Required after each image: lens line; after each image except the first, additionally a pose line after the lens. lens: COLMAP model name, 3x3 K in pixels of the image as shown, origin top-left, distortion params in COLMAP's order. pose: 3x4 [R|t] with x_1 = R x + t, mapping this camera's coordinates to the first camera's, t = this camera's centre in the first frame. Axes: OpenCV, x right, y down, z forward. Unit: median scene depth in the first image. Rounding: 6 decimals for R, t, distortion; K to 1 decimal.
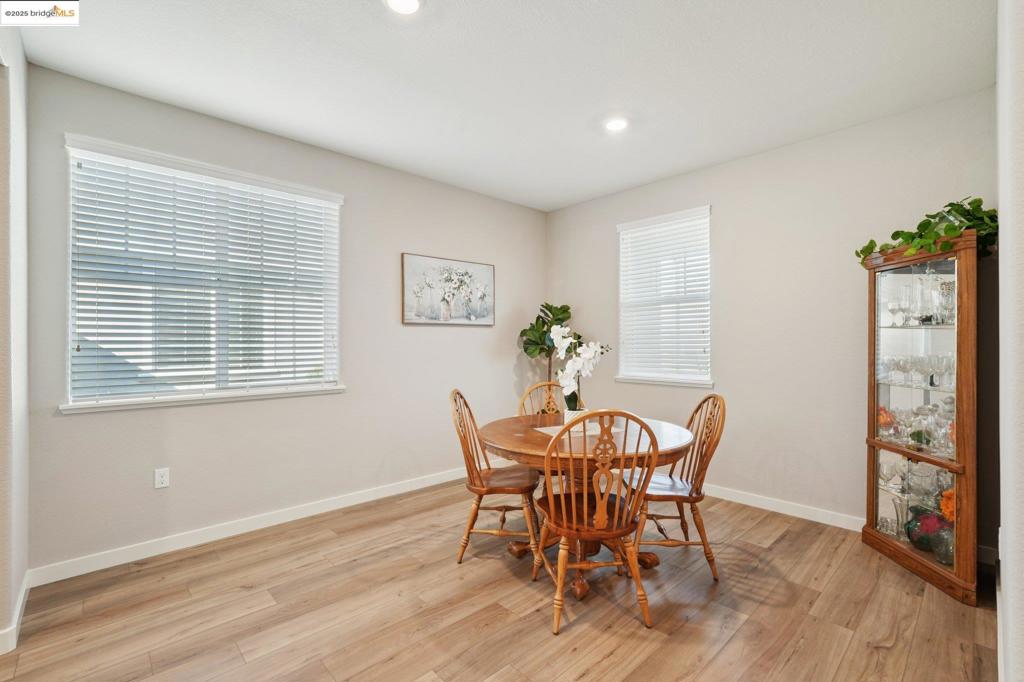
lens RADIAL K [[451.5, 0, 512.9], [0, 451.5, 338.7], [0, 0, 1]] dist [-0.001855, -0.000020]
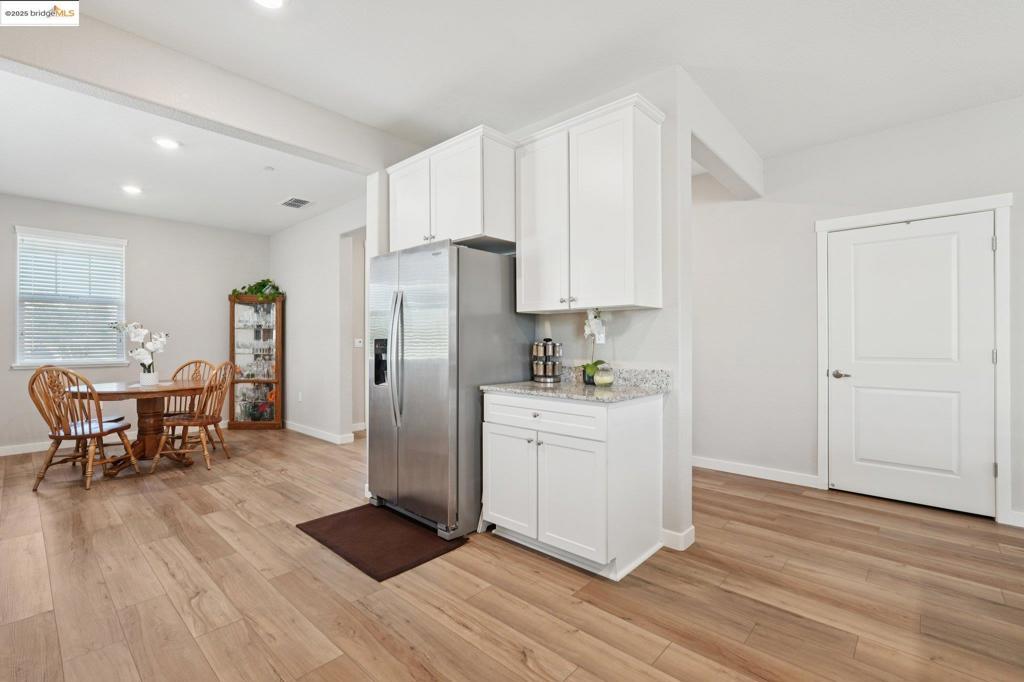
lens RADIAL K [[453.1, 0, 512.0], [0, 453.1, 341.0], [0, 0, 1]] dist [-0.003874, -0.000611]
pose [[-0.069698, 0.003419, 0.997562, -1.498549], [-0.002865, 0.999989, -0.003628, 0.040252], [-0.997564, -0.003111, -0.069687, -0.183079]]
